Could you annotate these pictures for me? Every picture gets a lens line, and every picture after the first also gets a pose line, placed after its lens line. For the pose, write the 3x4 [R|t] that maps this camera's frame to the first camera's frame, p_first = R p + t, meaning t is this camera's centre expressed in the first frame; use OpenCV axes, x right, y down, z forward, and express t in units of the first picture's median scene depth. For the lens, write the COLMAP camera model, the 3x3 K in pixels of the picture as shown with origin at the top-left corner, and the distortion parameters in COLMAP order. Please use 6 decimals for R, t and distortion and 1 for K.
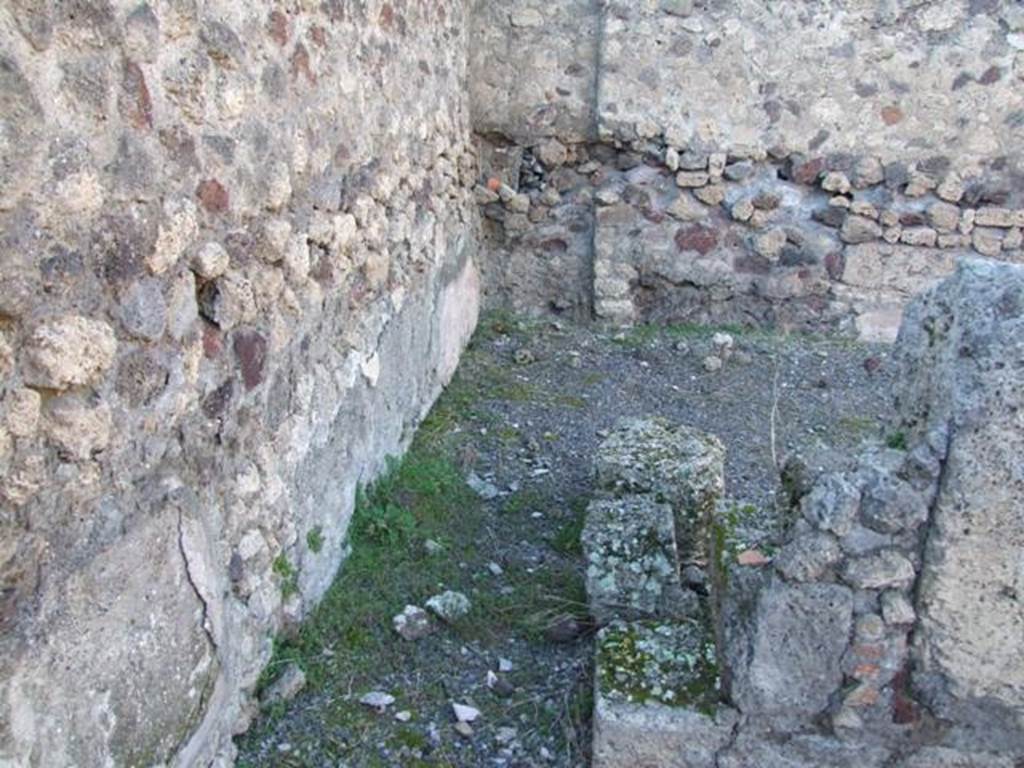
lens RADIAL K [[821.0, 0, 514.6], [0, 821.0, 362.8], [0, 0, 1]] dist [-0.058775, 0.052030]
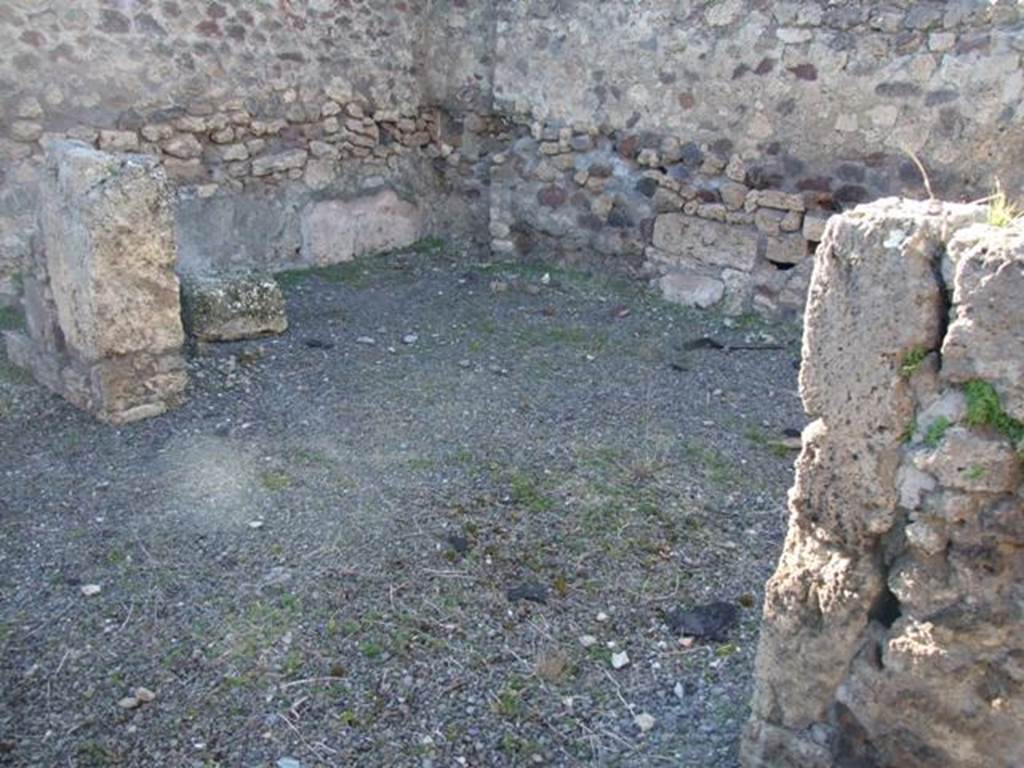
lens RADIAL K [[821.0, 0, 515.7], [0, 821.0, 367.8], [0, 0, 1]] dist [-0.058775, 0.052030]
pose [[0.837279, 0.200489, -0.508692, 0.893559], [-0.195350, 0.978632, 0.064168, 0.034976], [0.510688, 0.045647, 0.858554, -0.087895]]
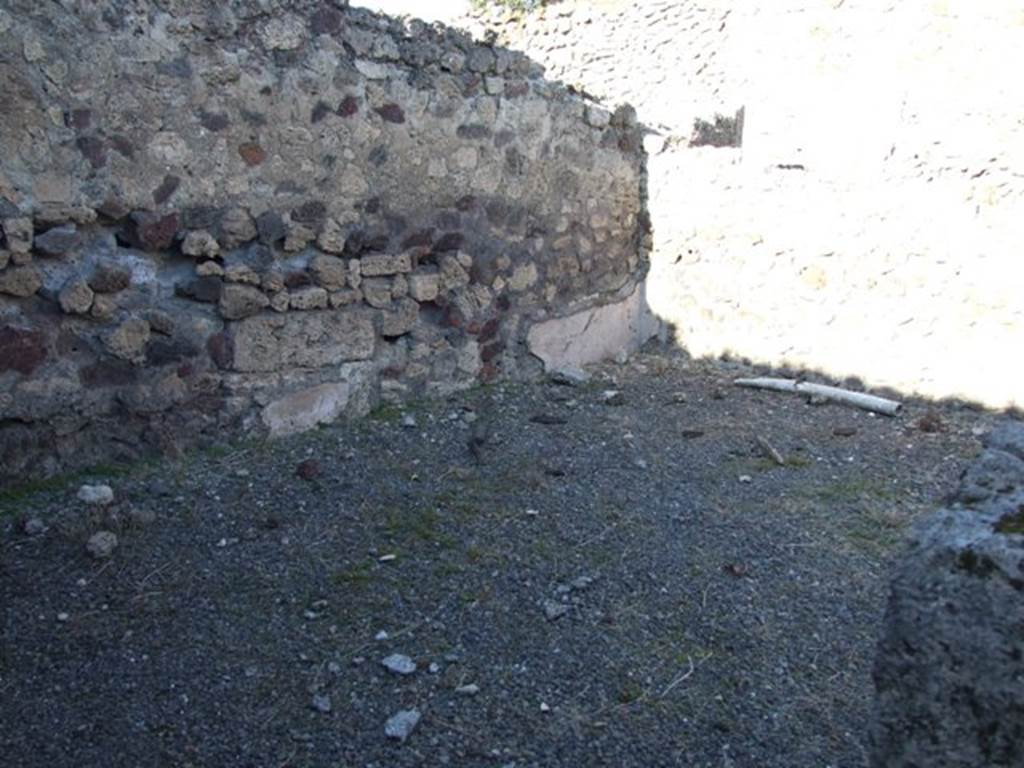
lens RADIAL K [[821.0, 0, 520.5], [0, 821.0, 365.4], [0, 0, 1]] dist [-0.058775, 0.052030]
pose [[0.643452, -0.198579, 0.739281, 0.010997], [0.227126, 0.971803, 0.063352, -0.094787], [-0.731015, 0.127145, 0.670411, 0.300024]]
